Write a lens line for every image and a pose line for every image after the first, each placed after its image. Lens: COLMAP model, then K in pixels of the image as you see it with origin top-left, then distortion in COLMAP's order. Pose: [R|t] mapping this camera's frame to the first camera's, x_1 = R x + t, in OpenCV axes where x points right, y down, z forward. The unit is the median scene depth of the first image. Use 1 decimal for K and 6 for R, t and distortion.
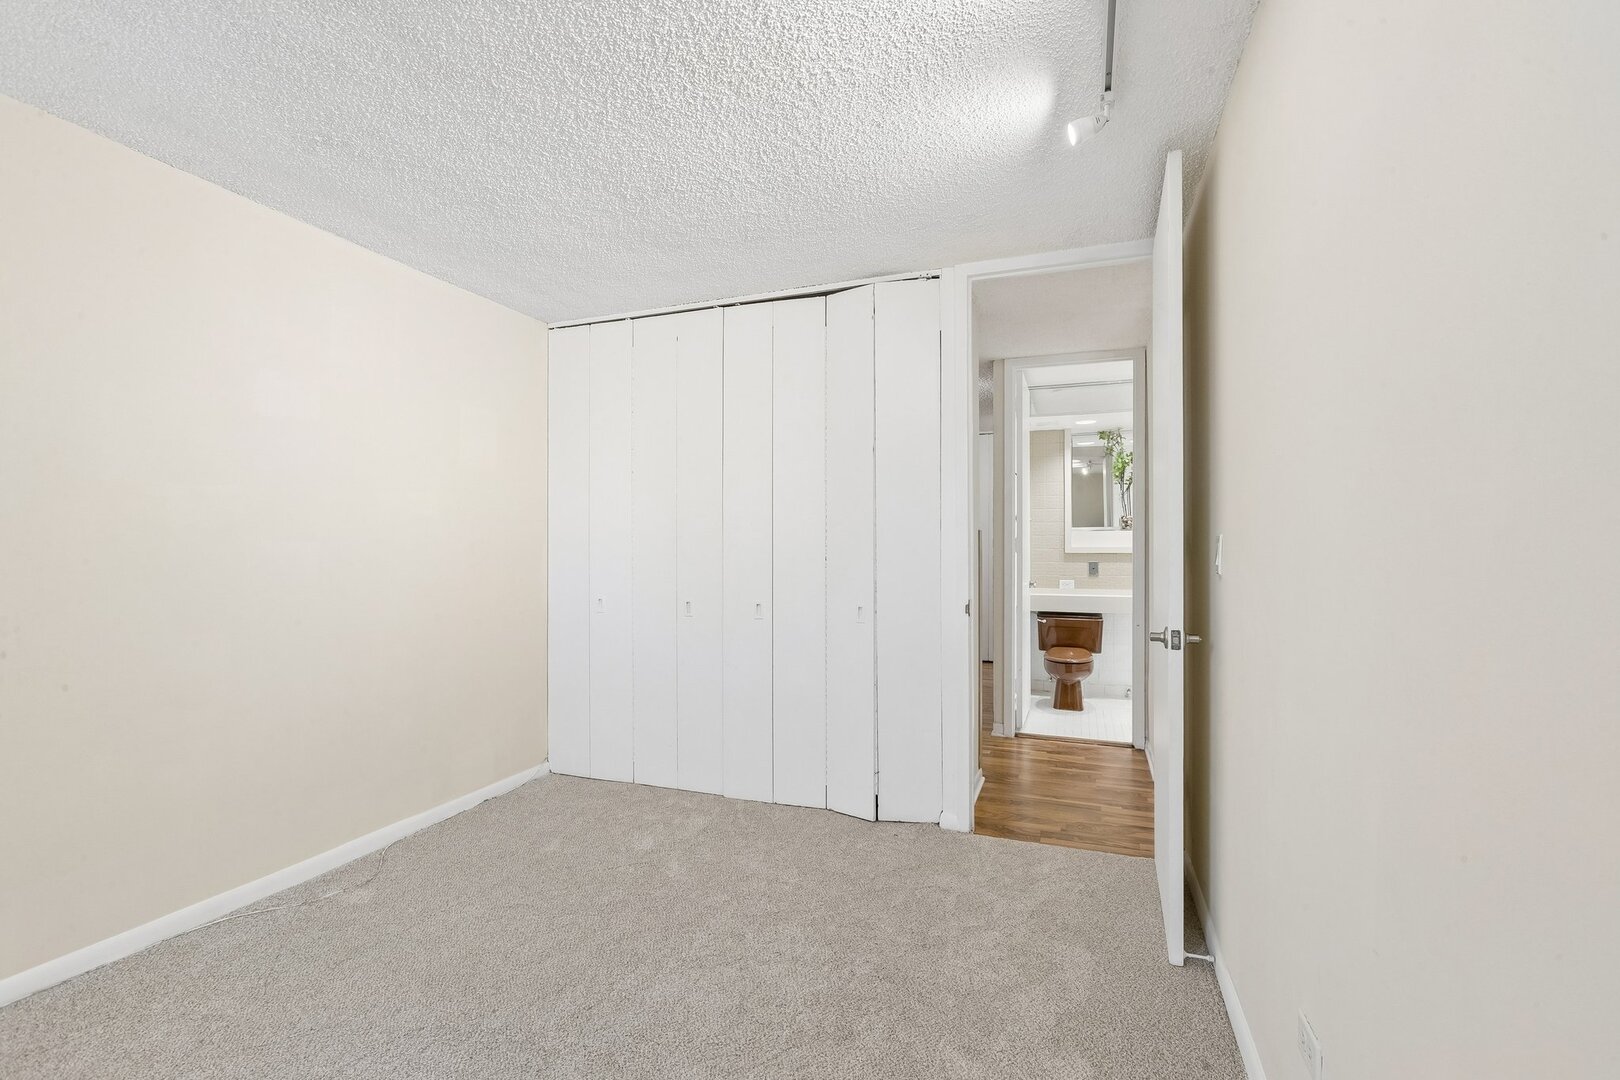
lens RADIAL K [[725.3, 0, 804.7], [0, 725.3, 538.8], [0, 0, 1]] dist [0.004055, -0.000531]
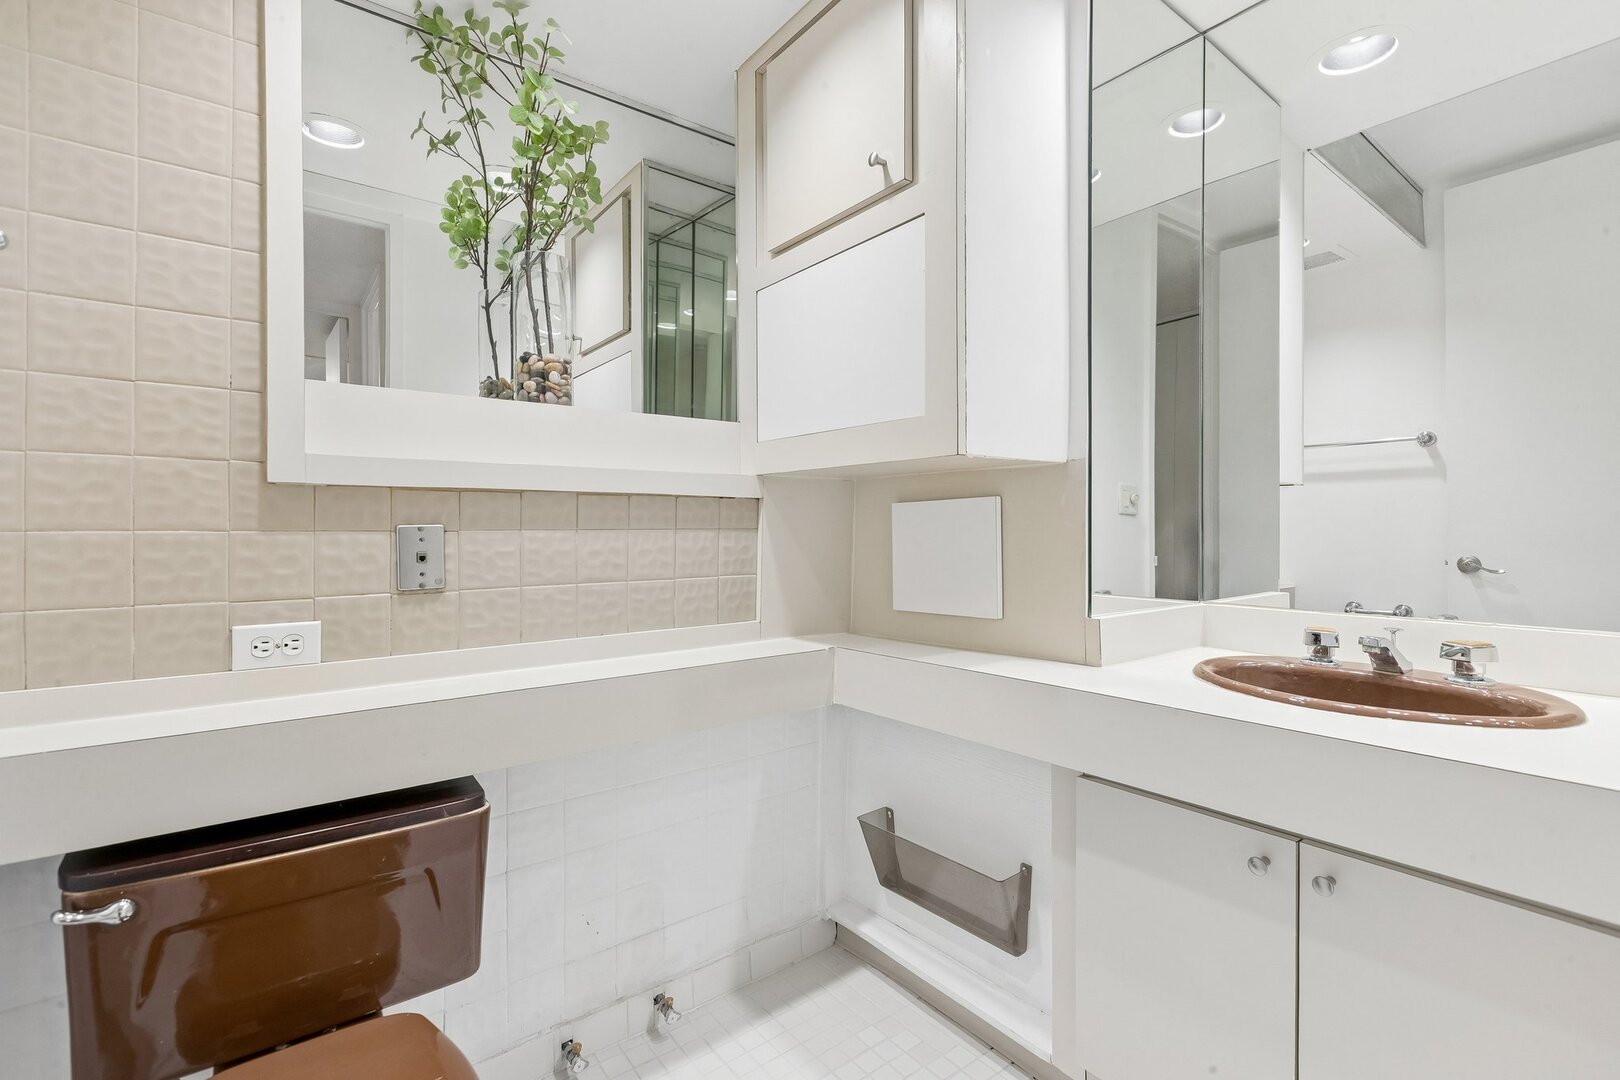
lens RADIAL K [[725.3, 0, 804.7], [0, 725.3, 538.8], [0, 0, 1]] dist [0.004055, -0.000531]
pose [[0.524438, -0.007573, 0.851415, 0.270728], [-0.001179, 0.999953, 0.009621, 0.032653], [-0.851448, -0.006049, 0.524405, 0.781069]]
